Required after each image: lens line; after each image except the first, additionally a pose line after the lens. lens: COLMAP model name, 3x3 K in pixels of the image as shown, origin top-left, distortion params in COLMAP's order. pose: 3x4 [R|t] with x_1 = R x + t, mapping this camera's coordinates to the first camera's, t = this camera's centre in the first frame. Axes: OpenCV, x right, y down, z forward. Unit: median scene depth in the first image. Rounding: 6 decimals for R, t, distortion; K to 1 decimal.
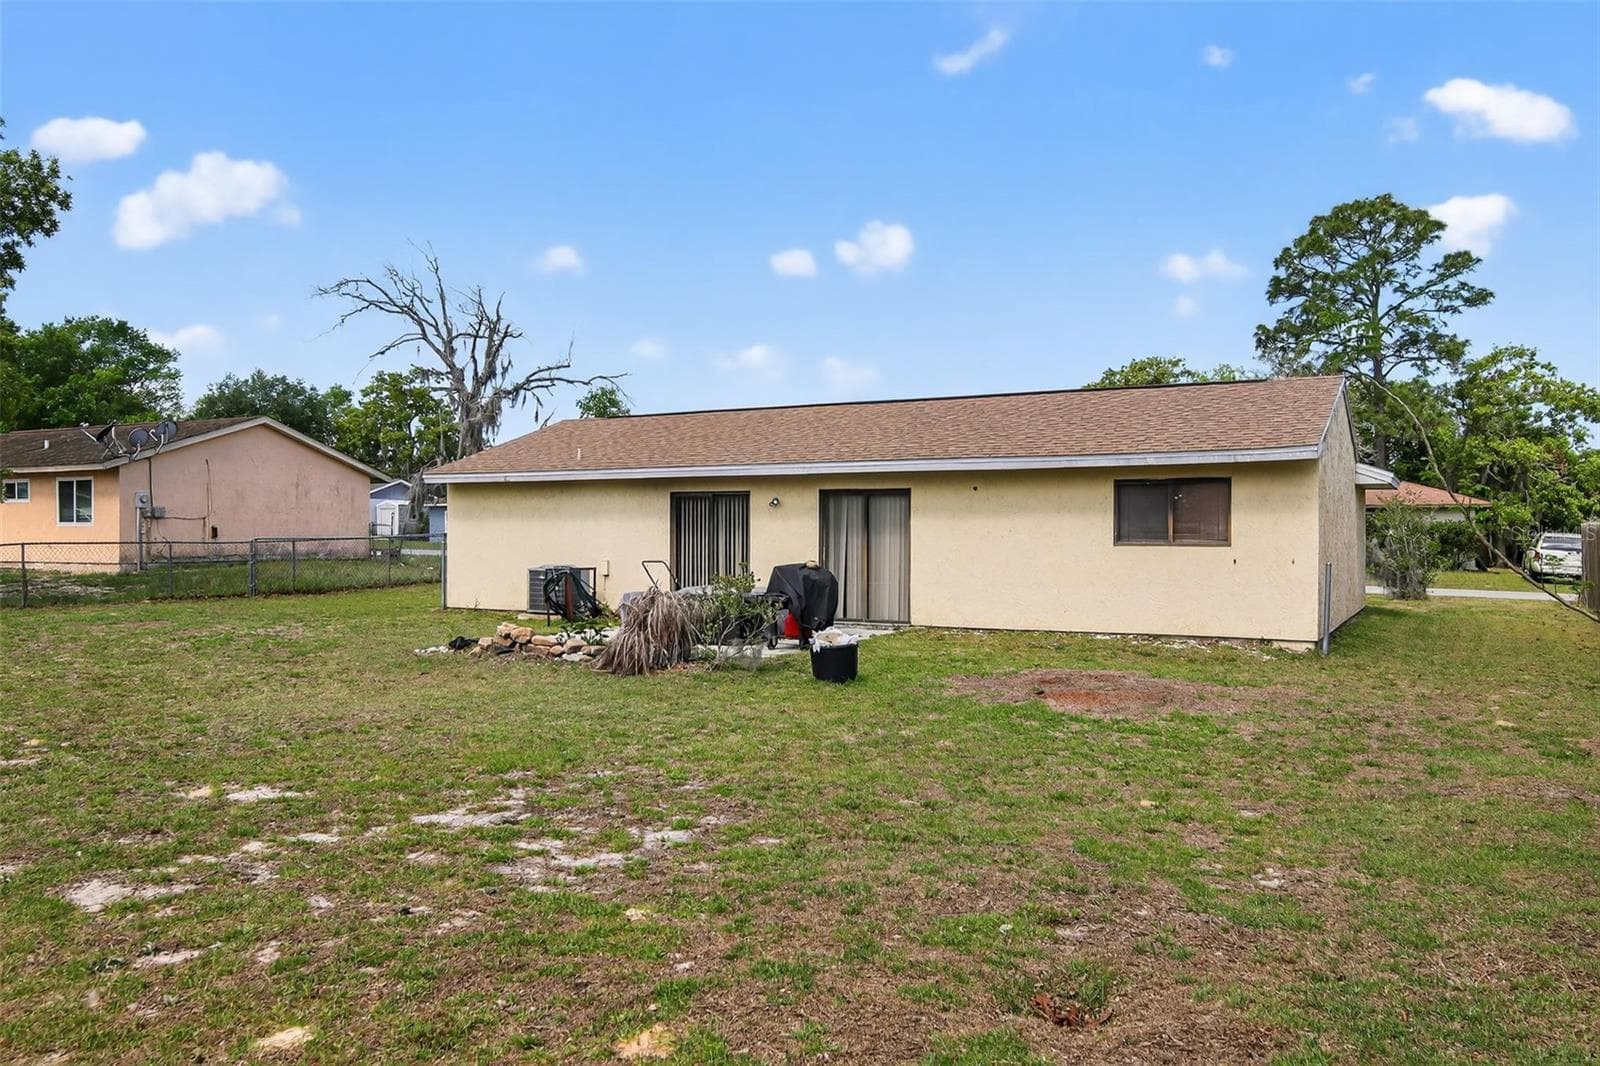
lens RADIAL K [[1191.8, 0, 807.8], [0, 1191.8, 522.7], [0, 0, 1]] dist [0.000928, 0.005382]
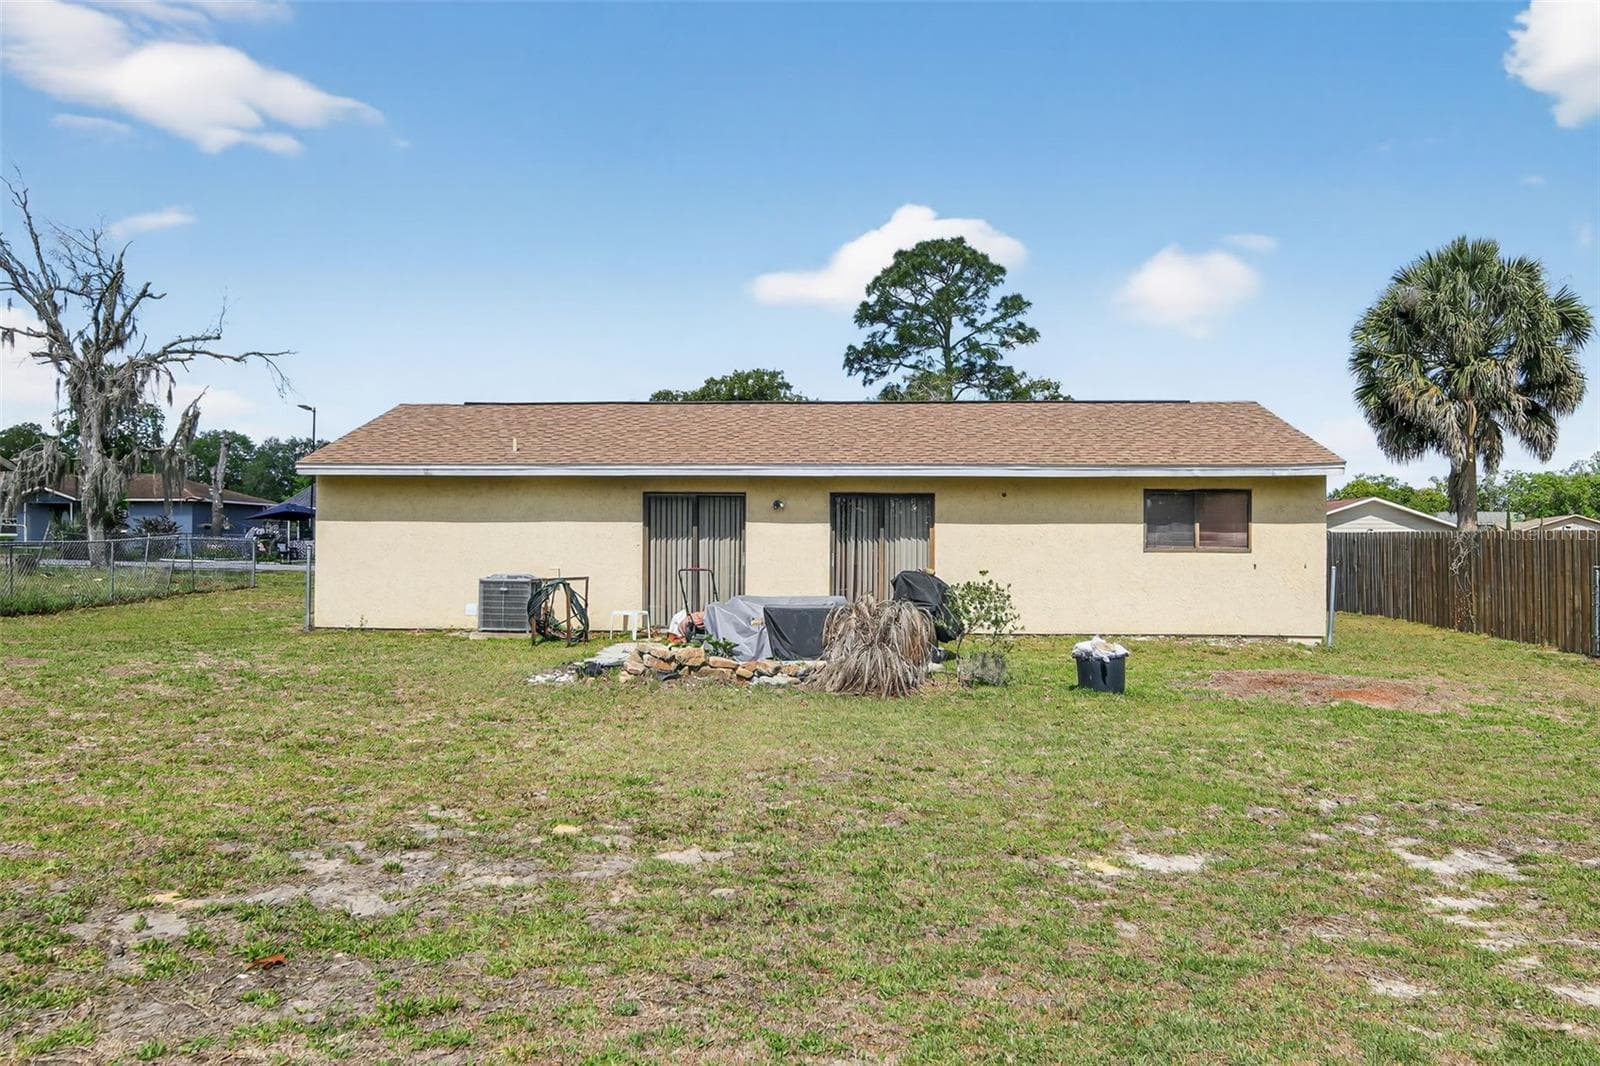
lens RADIAL K [[1191.8, 0, 803.4], [0, 1191.8, 530.8], [0, 0, 1]] dist [0.000928, 0.005382]
pose [[0.909123, 0.007097, 0.416467, -0.174699], [-0.008188, 0.999966, 0.000834, 0.000797], [-0.416447, -0.004168, 0.909150, 0.062949]]
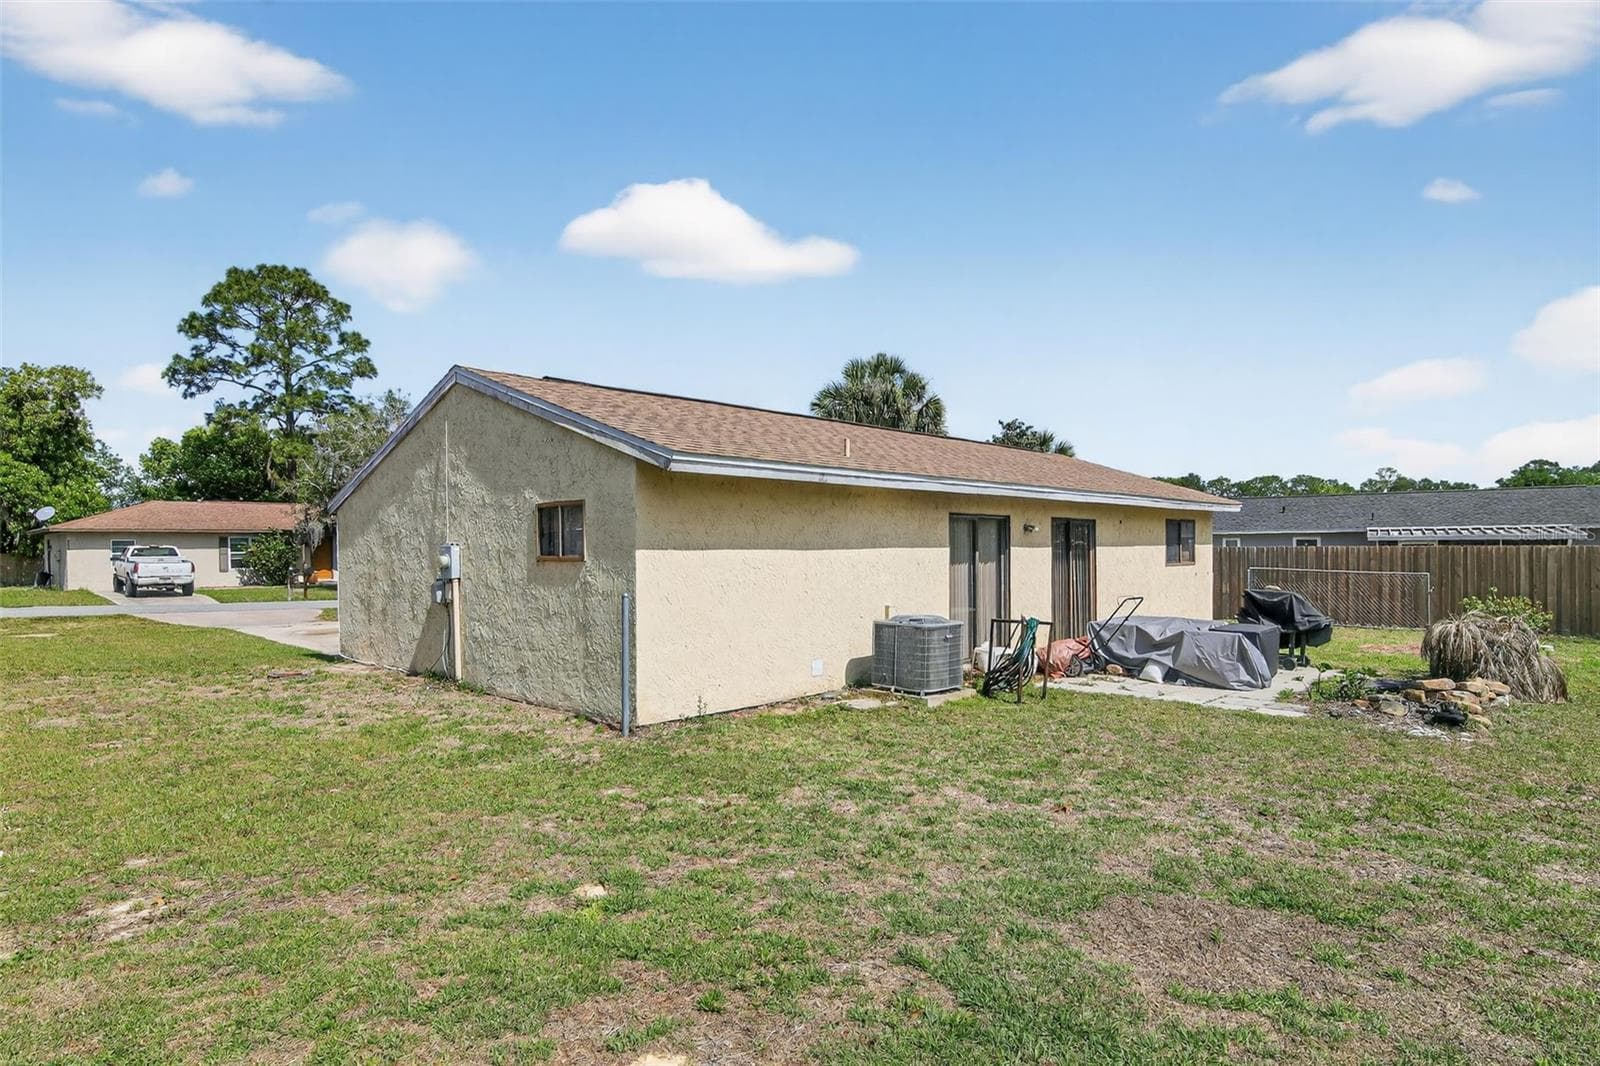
lens RADIAL K [[882.9, 0, 800.2], [0, 882.9, 545.1], [0, 0, 1]] dist [-0.003122, -0.001355]
pose [[0.286991, 0.002081, 0.957931, -0.325127], [-0.001751, 0.999997, -0.001648, -0.001381], [-0.957932, -0.001204, 0.286993, 0.427812]]
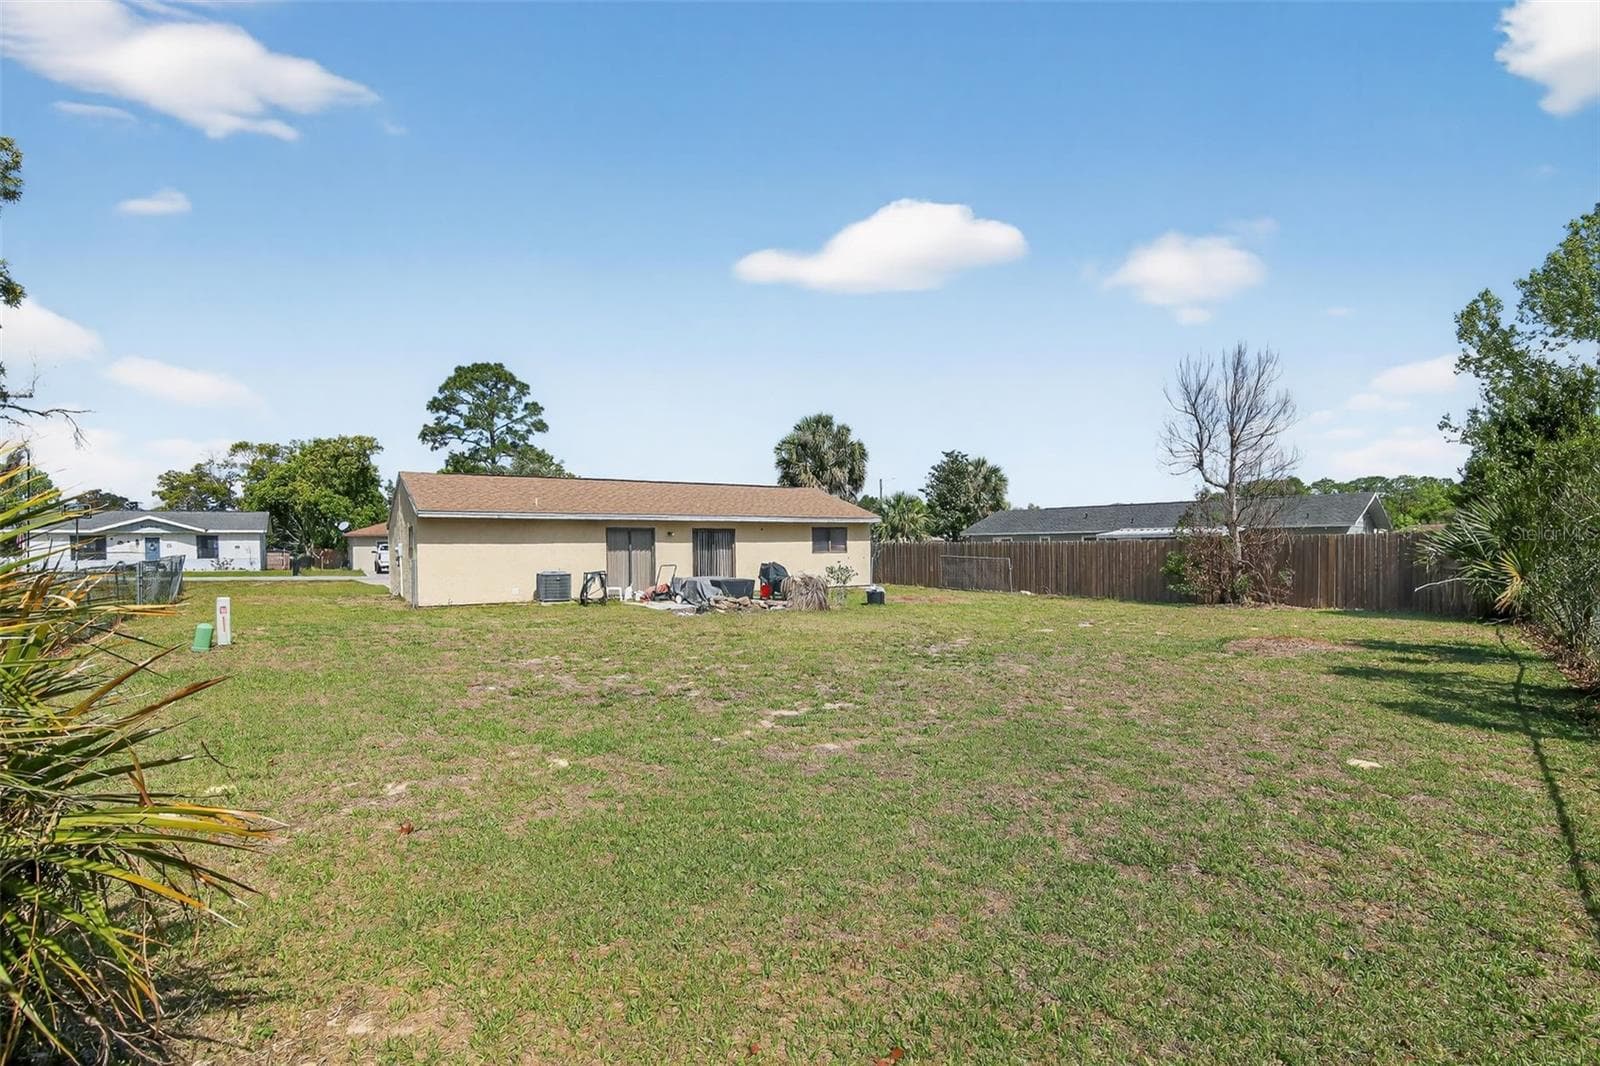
lens RADIAL K [[735.4, 0, 798.5], [0, 735.4, 548.4], [0, 0, 1]] dist [-0.020073, 0.001175]
pose [[0.477209, -0.006317, 0.878767, -0.431875], [0.001982, 0.999979, 0.006112, -0.000236], [-0.878788, -0.001175, 0.477211, 0.106217]]
